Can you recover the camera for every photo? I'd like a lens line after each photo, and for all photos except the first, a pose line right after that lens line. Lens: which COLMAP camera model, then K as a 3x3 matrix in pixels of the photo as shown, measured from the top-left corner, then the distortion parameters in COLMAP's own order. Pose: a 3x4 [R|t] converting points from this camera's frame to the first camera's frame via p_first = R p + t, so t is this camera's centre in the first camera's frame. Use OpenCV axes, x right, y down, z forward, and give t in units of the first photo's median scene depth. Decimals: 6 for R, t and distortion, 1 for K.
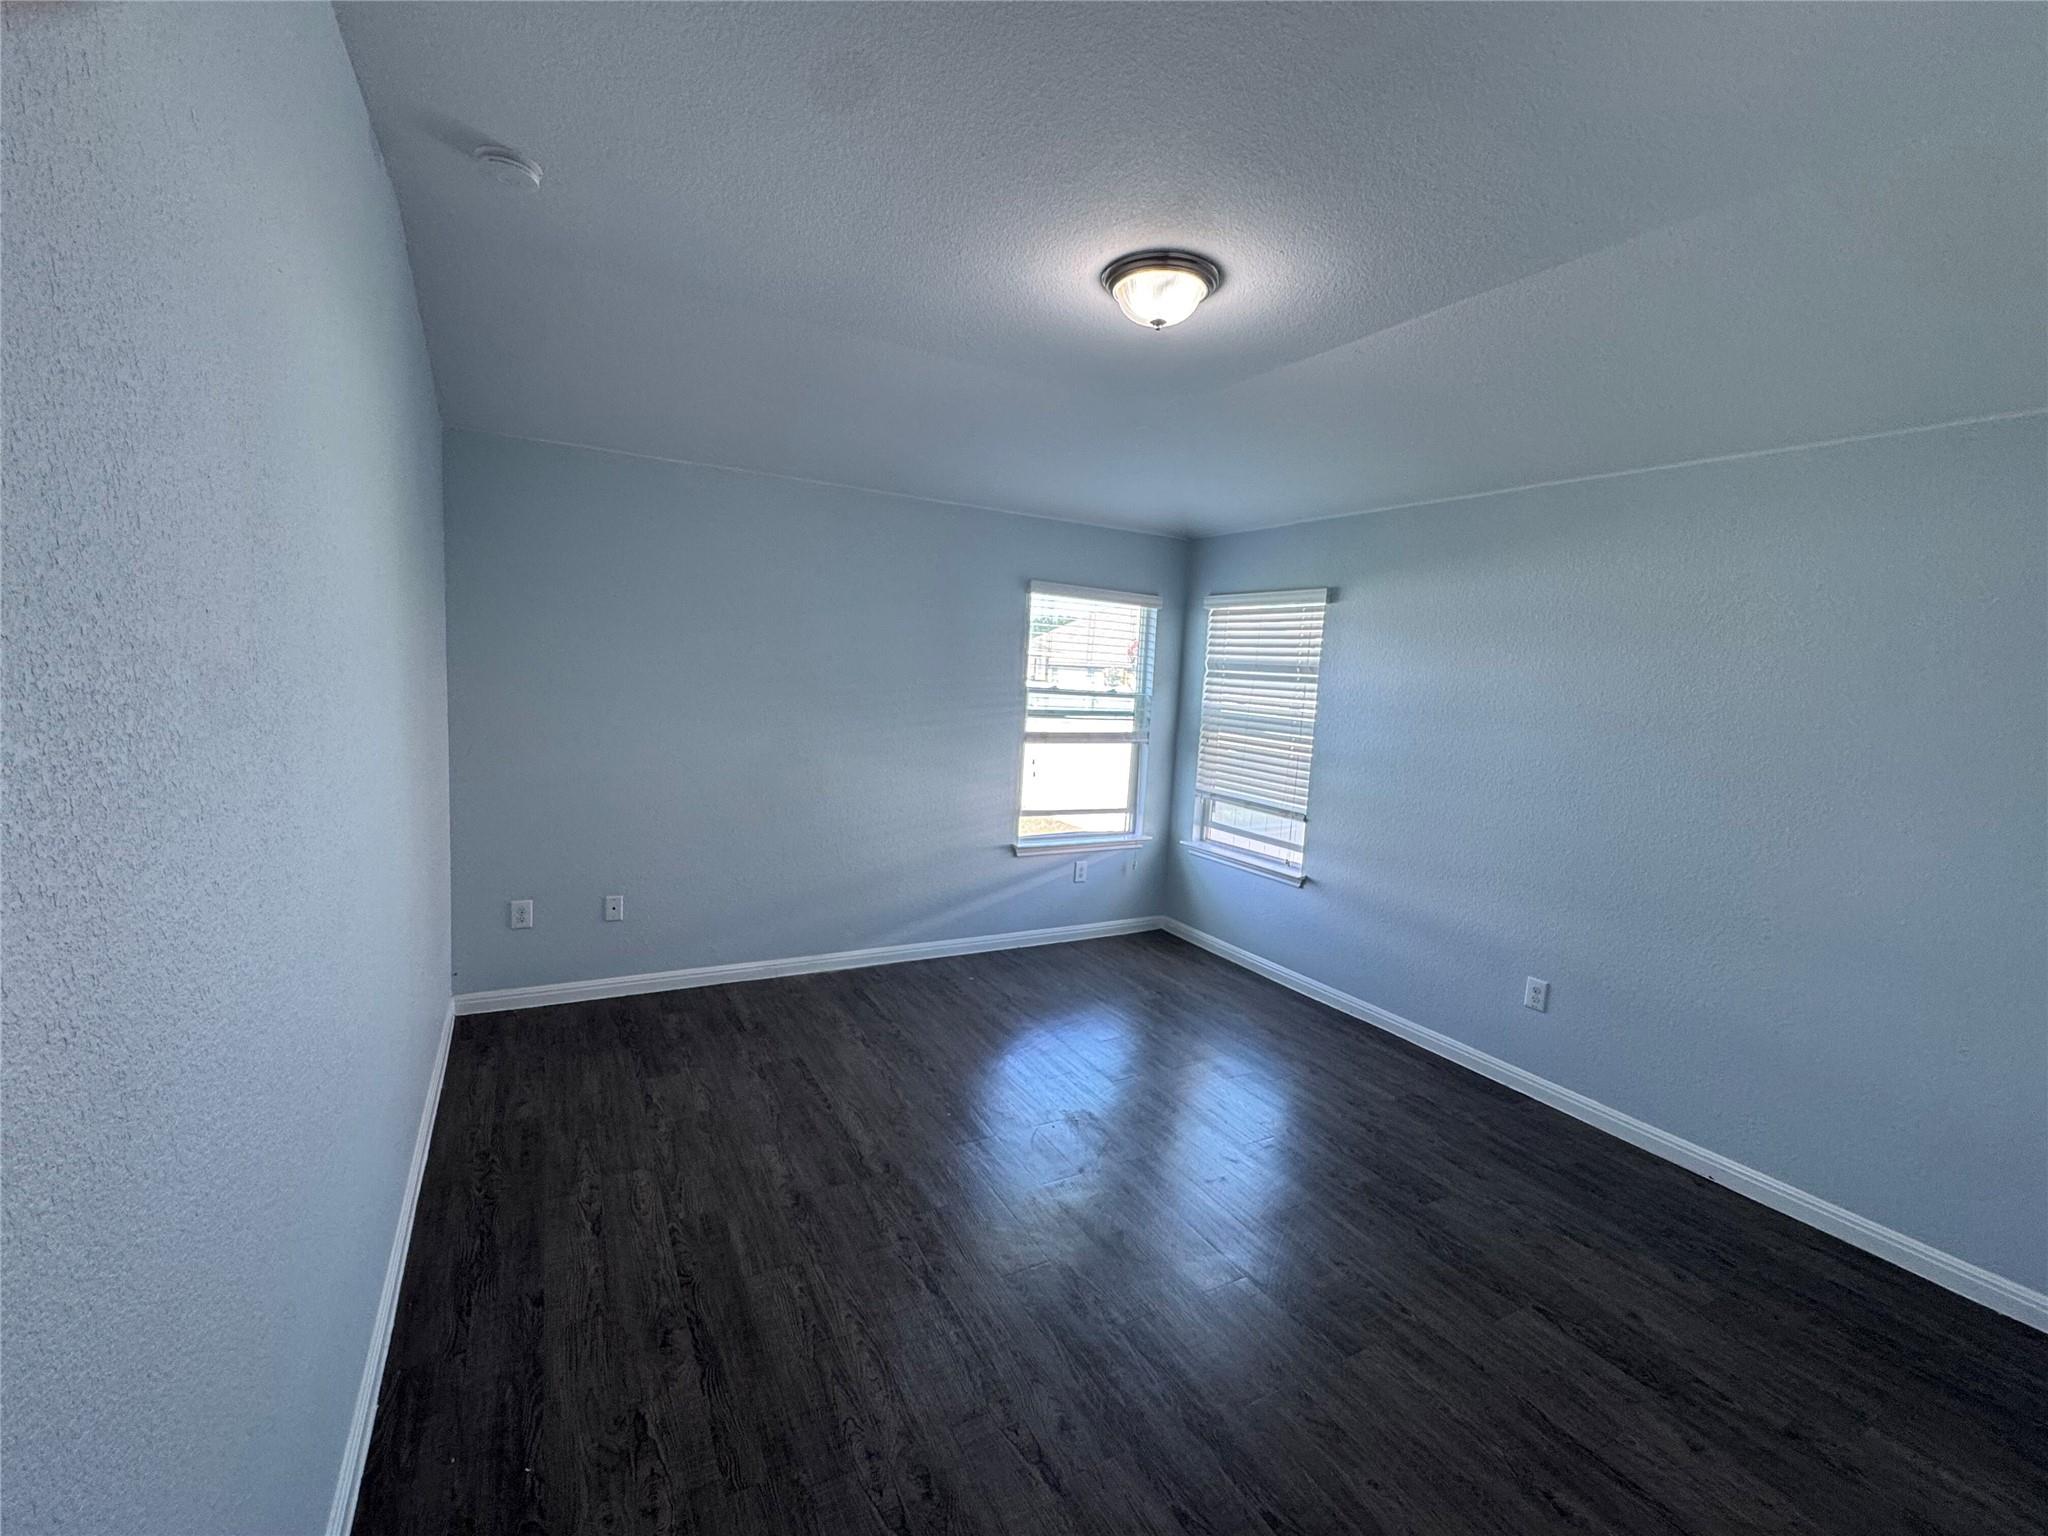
lens RADIAL K [[870.5, 0, 1024.0], [0, 870.5, 768.0], [0, 0, 1]] dist [-0.001952, -0.000192]
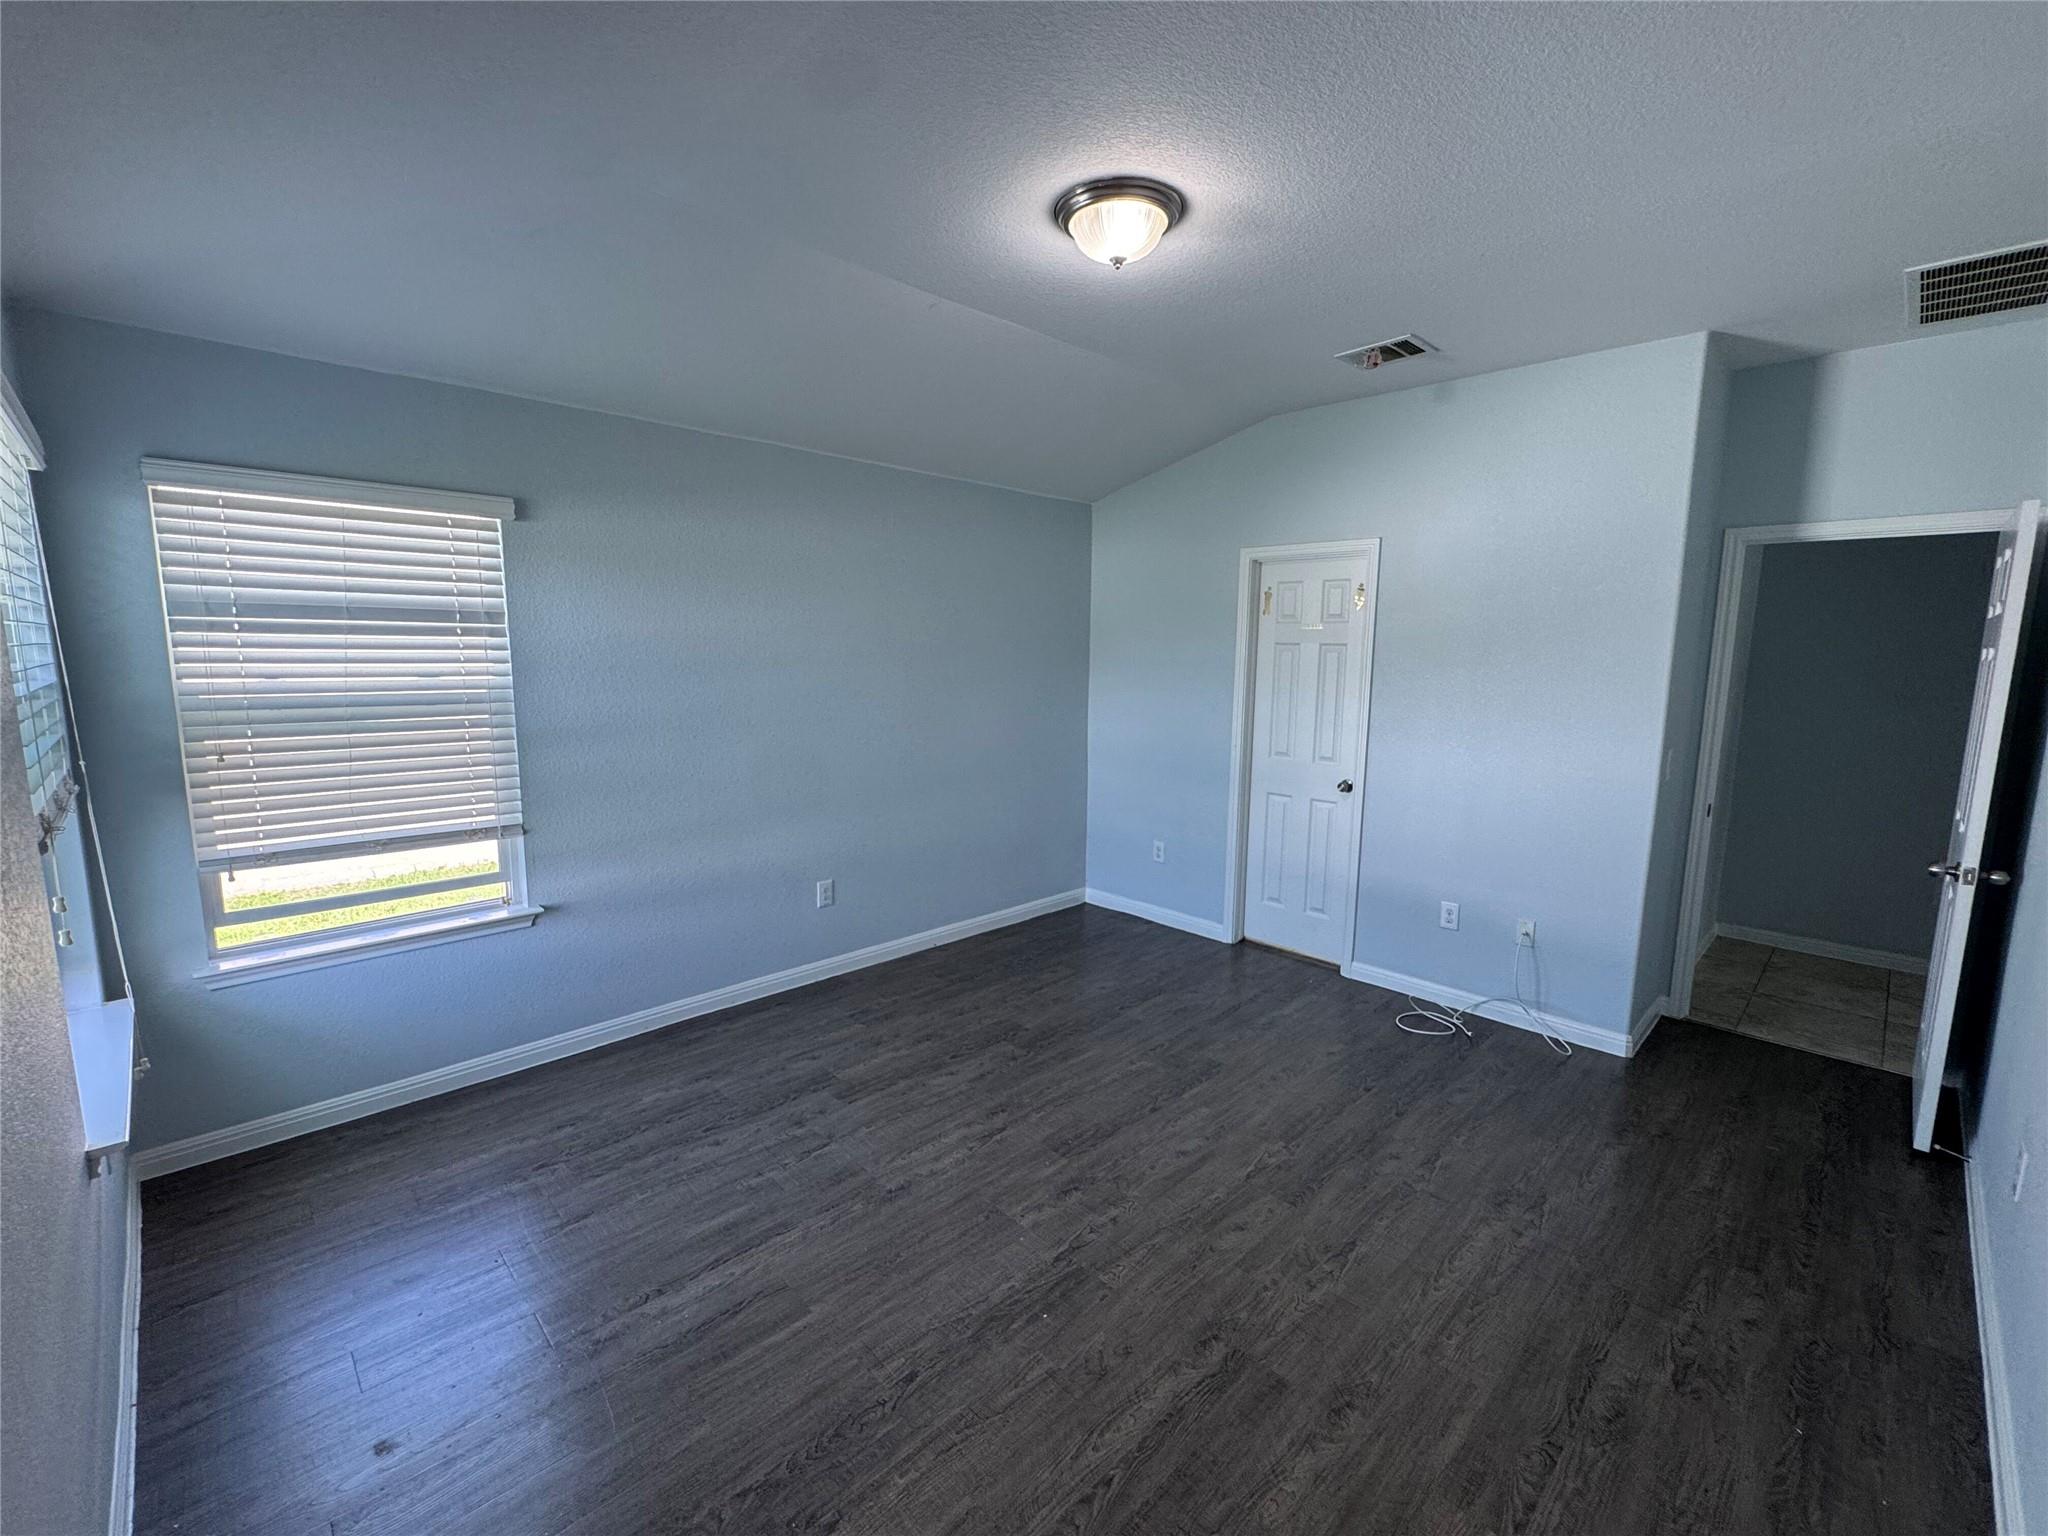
lens RADIAL K [[870.5, 0, 1024.0], [0, 870.5, 768.0], [0, 0, 1]] dist [-0.001952, -0.000192]
pose [[-0.264304, -0.194554, 0.944612, -0.543830], [0.082176, 0.971337, 0.223051, -0.141670], [-0.960932, 0.136578, -0.240741, 0.959455]]
